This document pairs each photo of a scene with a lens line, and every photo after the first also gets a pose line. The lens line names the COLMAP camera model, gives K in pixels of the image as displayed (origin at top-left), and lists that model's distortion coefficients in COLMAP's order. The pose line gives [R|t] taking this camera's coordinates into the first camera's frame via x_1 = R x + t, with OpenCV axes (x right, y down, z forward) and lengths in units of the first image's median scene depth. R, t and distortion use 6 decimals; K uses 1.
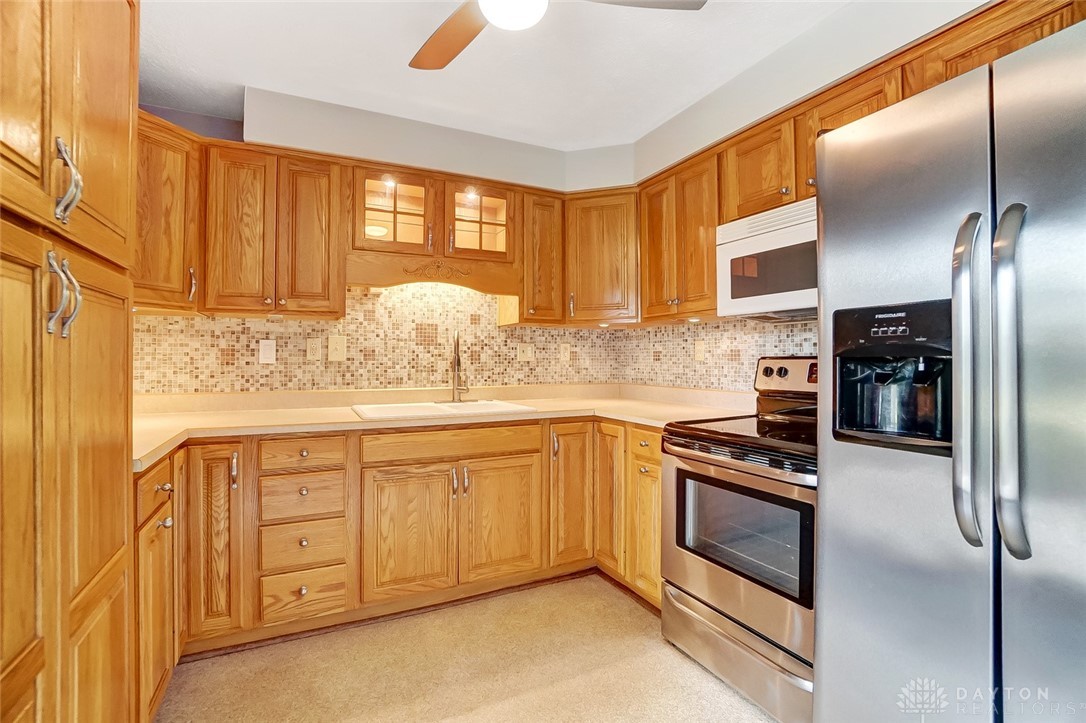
lens RADIAL K [[488.8, 0, 534.9], [0, 488.8, 354.0], [0, 0, 1]] dist [-0.040343, 0.002947]
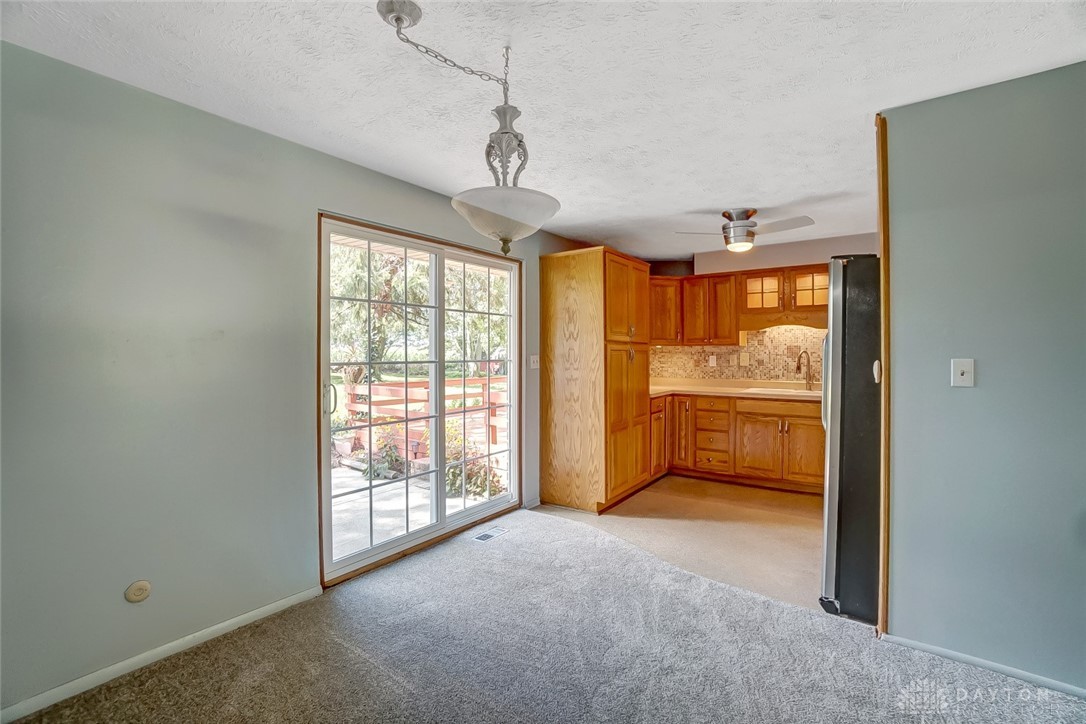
lens RADIAL K [[488.8, 0, 544.8], [0, 488.8, 353.0], [0, 0, 1]] dist [-0.040343, 0.002947]
pose [[0.503482, 0.003903, -0.863997, 1.056310], [0.004714, 0.999962, 0.007265, -0.065124], [0.863993, -0.007731, 0.503445, -0.842523]]
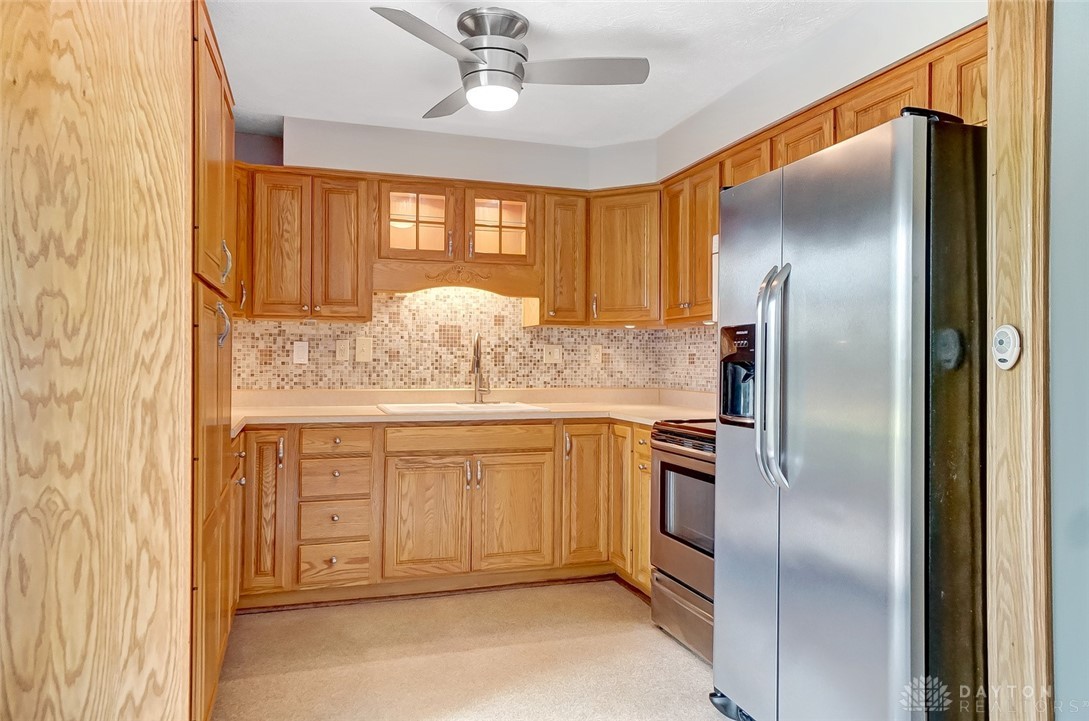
lens RADIAL K [[724.9, 0, 538.9], [0, 724.9, 352.0], [0, 0, 1]] dist [0.030013, -0.002167]
pose [[0.990192, 0.005838, -0.139594, 0.209943], [-0.005992, 0.999982, -0.000686, -0.008447], [0.139588, 0.001516, 0.990209, -0.566104]]
